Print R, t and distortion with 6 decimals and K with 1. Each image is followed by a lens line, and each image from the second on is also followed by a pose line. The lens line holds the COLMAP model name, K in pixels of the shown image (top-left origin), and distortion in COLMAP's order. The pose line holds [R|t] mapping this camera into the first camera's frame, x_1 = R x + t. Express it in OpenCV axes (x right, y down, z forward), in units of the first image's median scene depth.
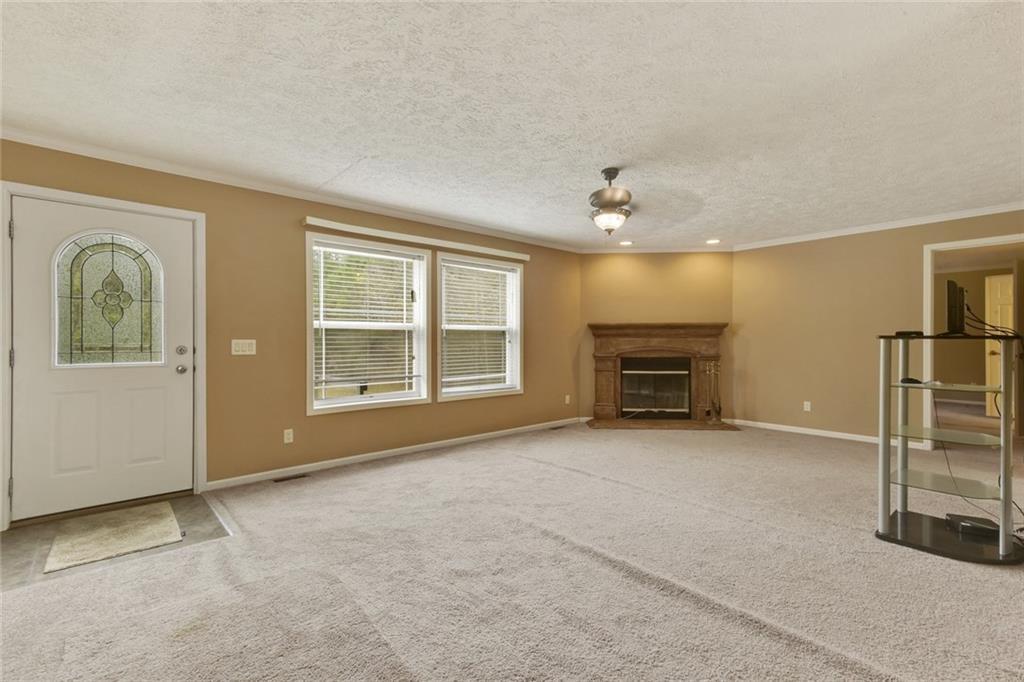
lens RADIAL K [[479.9, 0, 453.9], [0, 479.9, 339.8], [0, 0, 1]] dist [-0.000113, -0.000130]
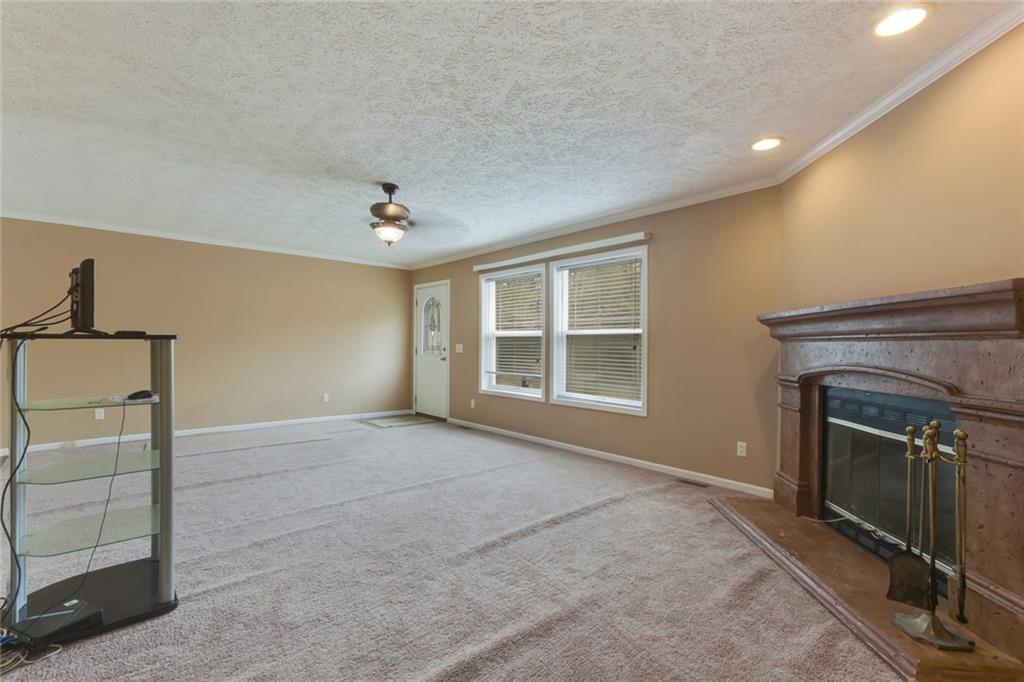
lens RADIAL K [[463.8, 0, 507.3], [0, 463.8, 342.7], [0, 0, 1]] dist [0.019582, -0.000331]
pose [[0.013188, -0.010612, -0.999857, 1.114218], [-0.014934, 0.999830, -0.010809, 0.009025], [0.999802, 0.015074, 0.013028, 0.991673]]
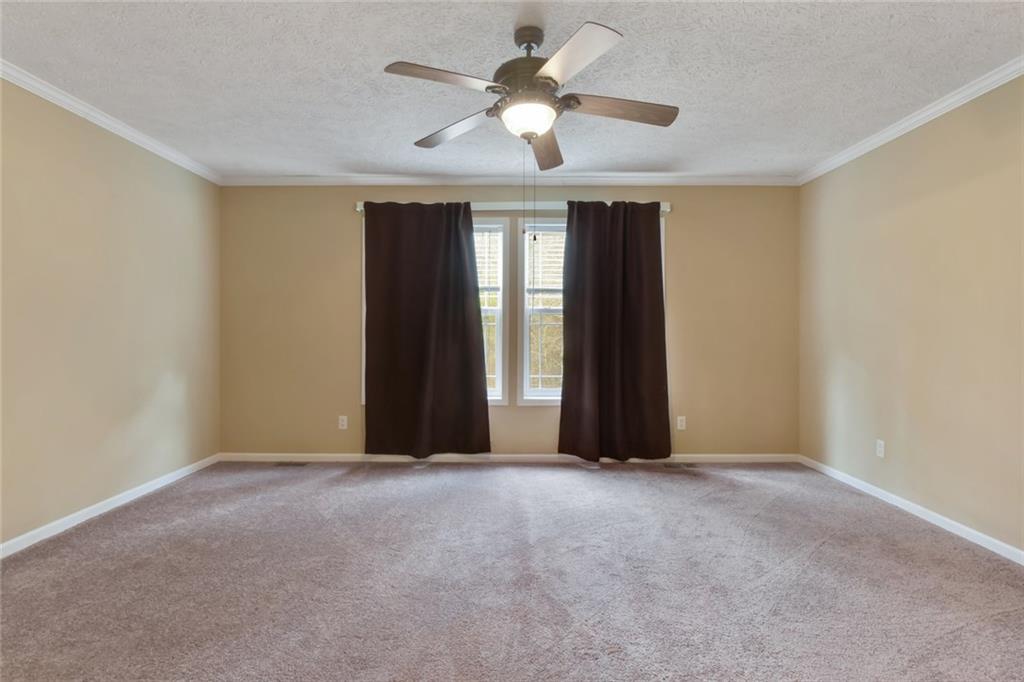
lens RADIAL K [[471.5, 0, 512.4], [0, 471.5, 321.3], [0, 0, 1]] dist [0.000944, 0.000154]
pose [[0.760887, -0.007537, -0.648841, 0.522422], [-0.000490, 0.999926, -0.012189, -0.000055], [0.648884, 0.009592, 0.760827, 0.440012]]
